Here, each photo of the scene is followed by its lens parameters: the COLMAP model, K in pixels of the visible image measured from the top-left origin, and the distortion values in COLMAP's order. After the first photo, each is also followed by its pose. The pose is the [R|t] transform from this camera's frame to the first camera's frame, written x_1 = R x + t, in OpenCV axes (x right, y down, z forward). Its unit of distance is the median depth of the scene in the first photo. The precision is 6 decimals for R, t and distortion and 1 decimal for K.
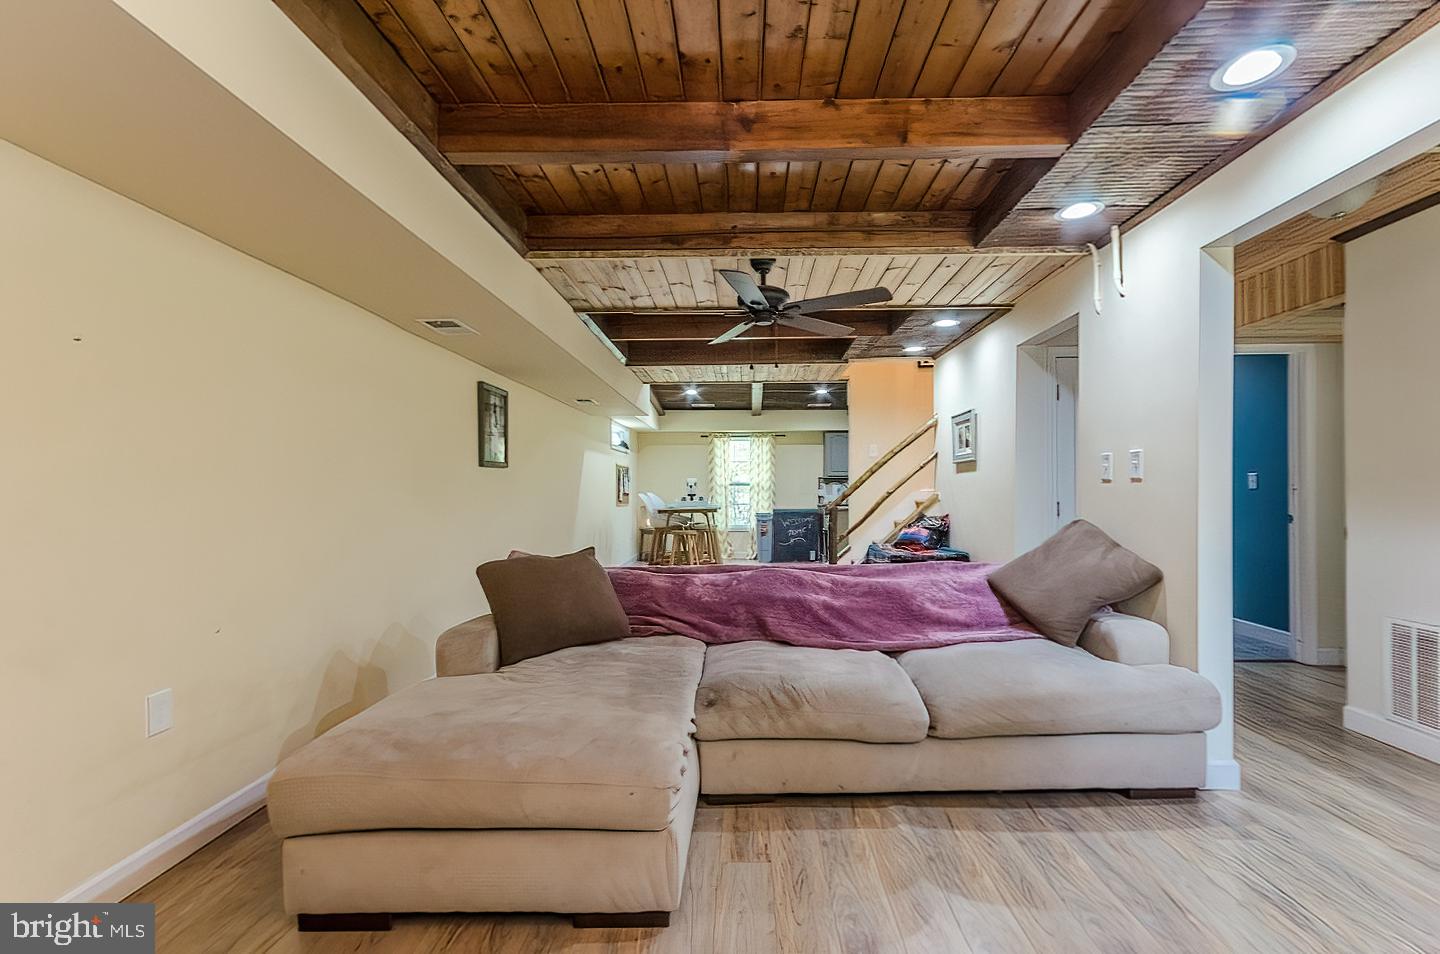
lens RADIAL K [[637.9, 0, 722.1], [0, 637.9, 485.2], [0, 0, 1]] dist [0.004250, 0.001267]
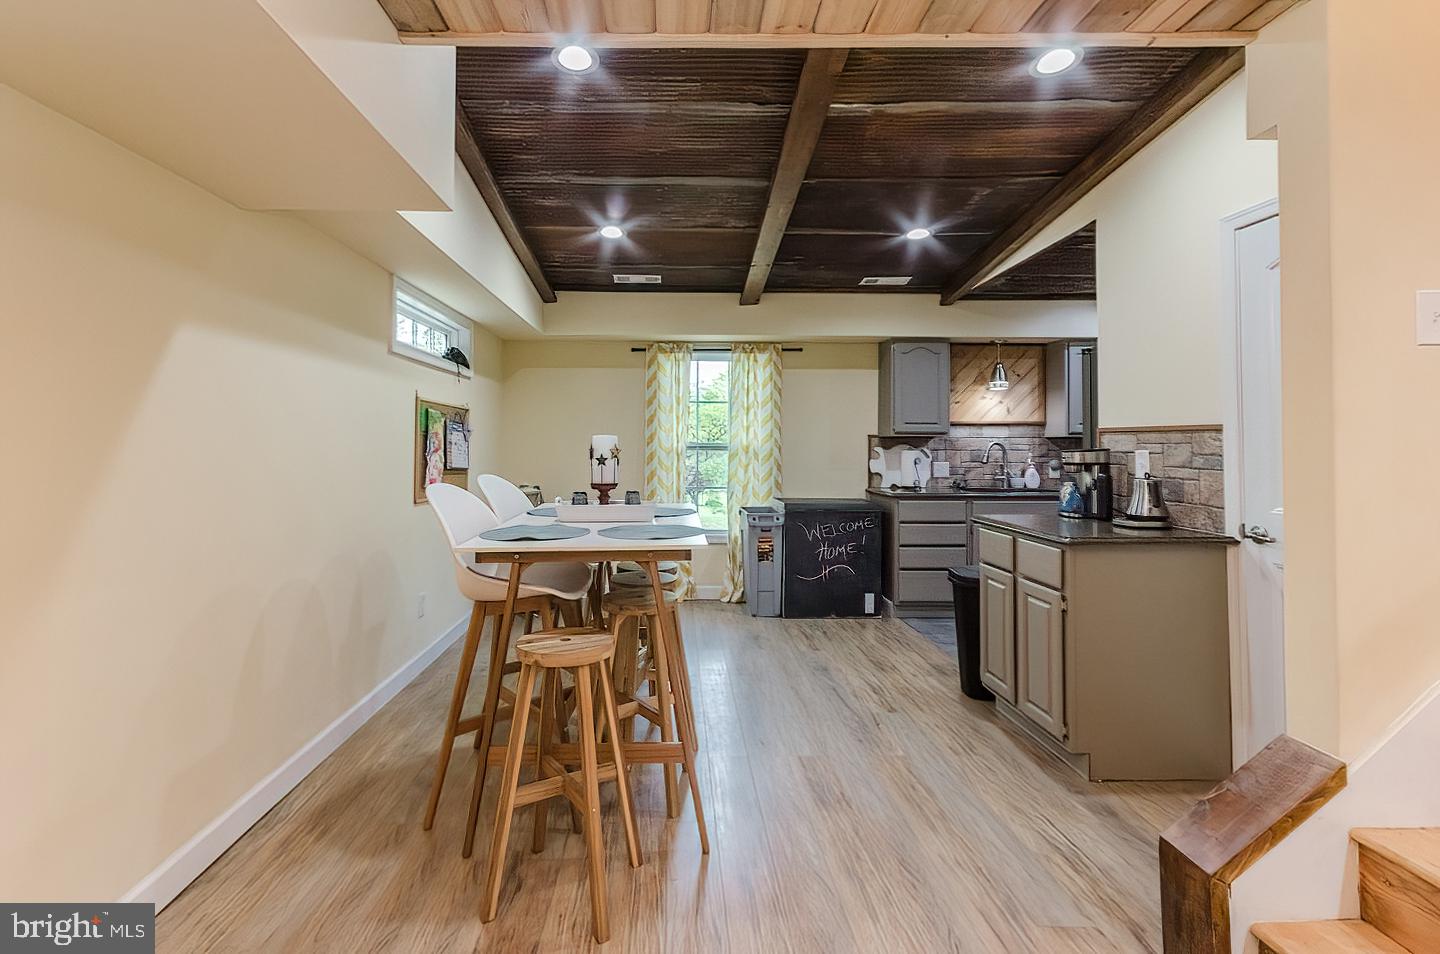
lens RADIAL K [[637.9, 0, 664.5], [0, 637.9, 428.8], [0, 0, 1]] dist [0.004250, 0.001267]
pose [[0.999711, 0.010180, 0.021771, -0.018653], [-0.009801, 0.999800, -0.017443, -0.007303], [-0.021944, 0.017224, 0.999611, 0.532798]]
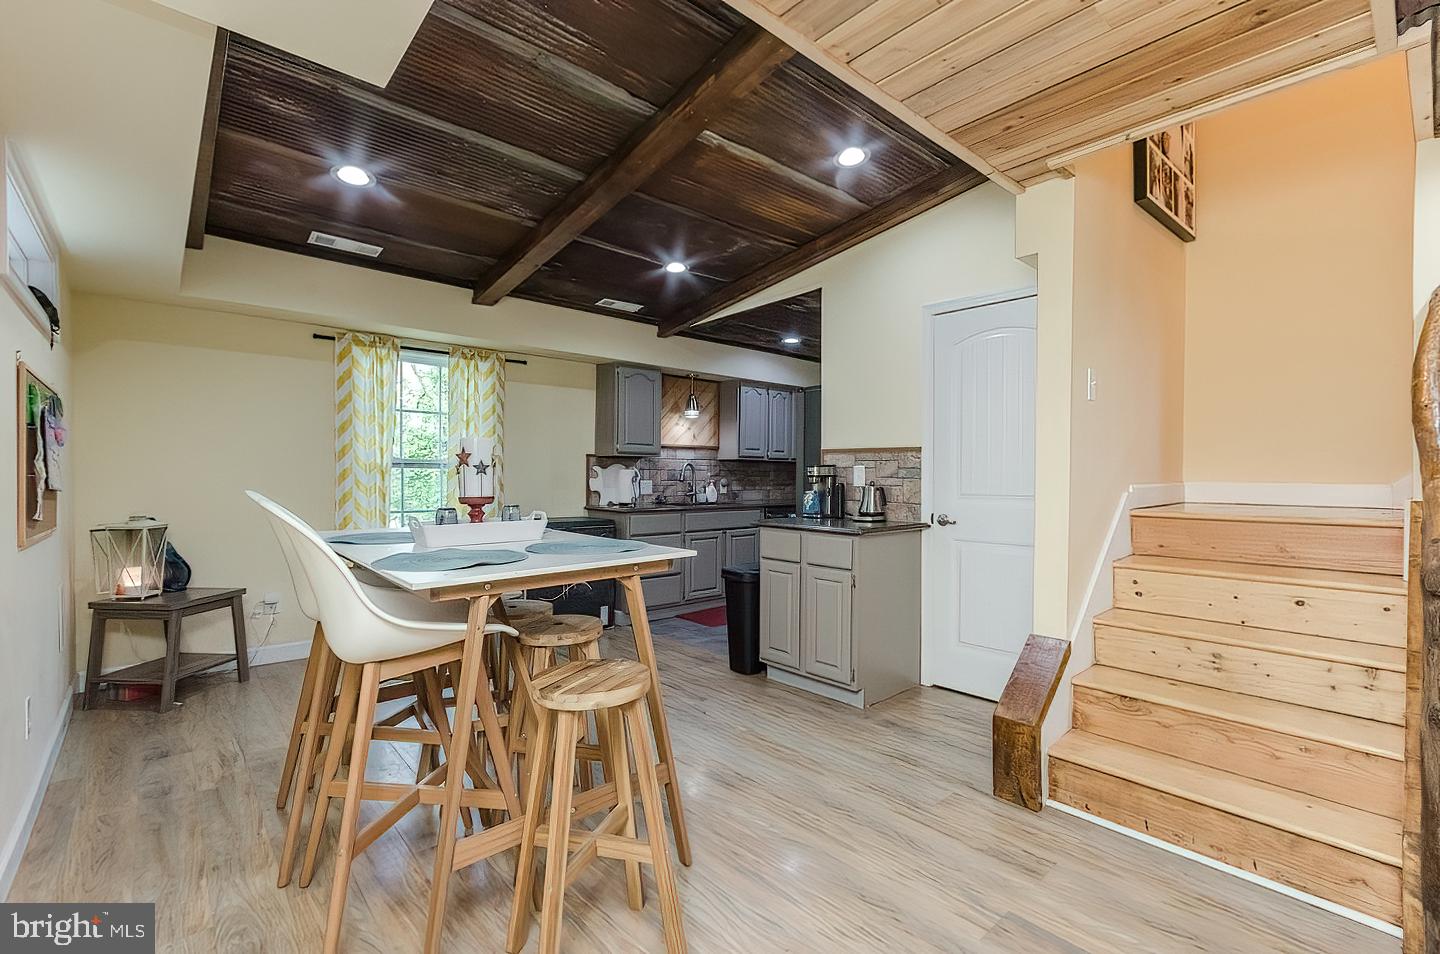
lens RADIAL K [[637.9, 0, 715.7], [0, 637.9, 482.1], [0, 0, 1]] dist [0.004250, 0.001267]
pose [[0.734136, 0.005297, 0.678982, -0.122399], [-0.018422, 0.999757, 0.012119, 0.001746], [-0.678752, -0.021405, 0.734055, 0.585960]]
